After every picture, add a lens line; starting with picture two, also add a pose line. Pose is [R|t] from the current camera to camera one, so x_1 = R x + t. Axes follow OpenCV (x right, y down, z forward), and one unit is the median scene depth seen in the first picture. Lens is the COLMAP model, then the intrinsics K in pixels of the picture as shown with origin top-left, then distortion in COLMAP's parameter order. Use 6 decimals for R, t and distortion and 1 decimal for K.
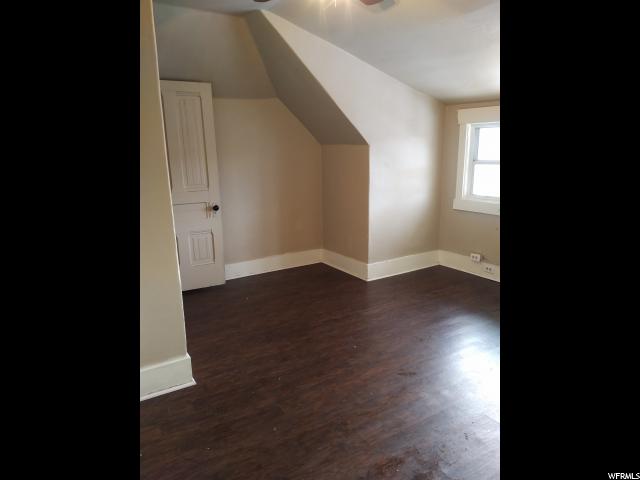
lens RADIAL K [[430.5, 0, 320.0], [0, 430.5, 240.0], [0, 0, 1]] dist [-0.001369, -0.000366]
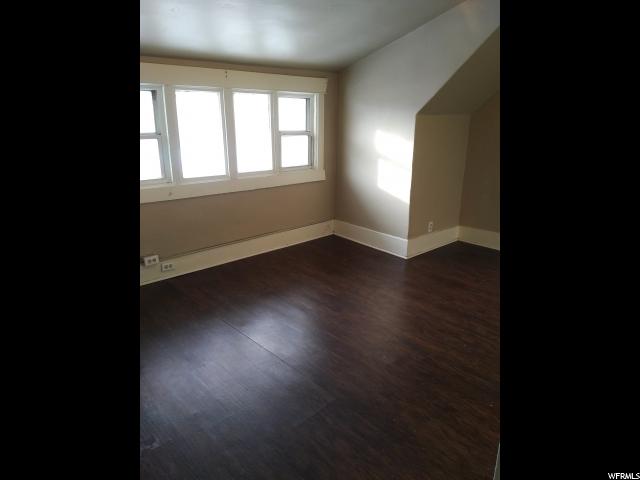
lens RADIAL K [[422.2, 0, 320.0], [0, 422.2, 240.0], [0, 0, 1]] dist [0.050236, -0.000265]
pose [[-0.194209, -0.267041, 0.943913, -0.473795], [0.212474, 0.927940, 0.306238, -0.188177], [-0.957673, 0.260032, -0.123475, 0.893573]]
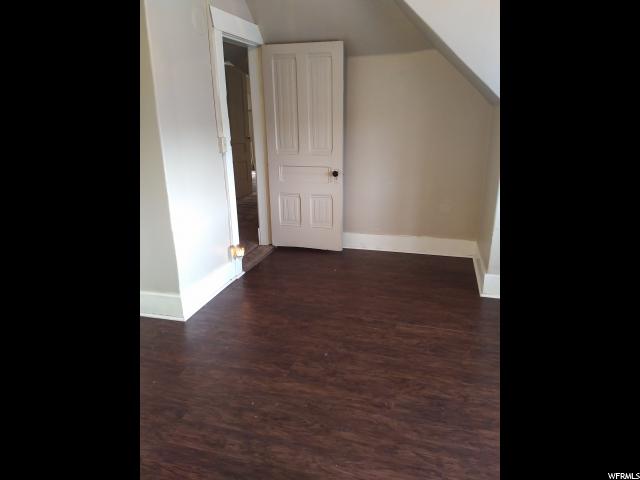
lens RADIAL K [[422.2, 0, 320.0], [0, 422.2, 240.0], [0, 0, 1]] dist [0.050236, -0.000265]
pose [[0.663839, 0.230333, -0.711523, 0.474659], [-0.161806, 0.973092, 0.164046, -0.082738], [0.730162, 0.006228, 0.683246, 0.320173]]
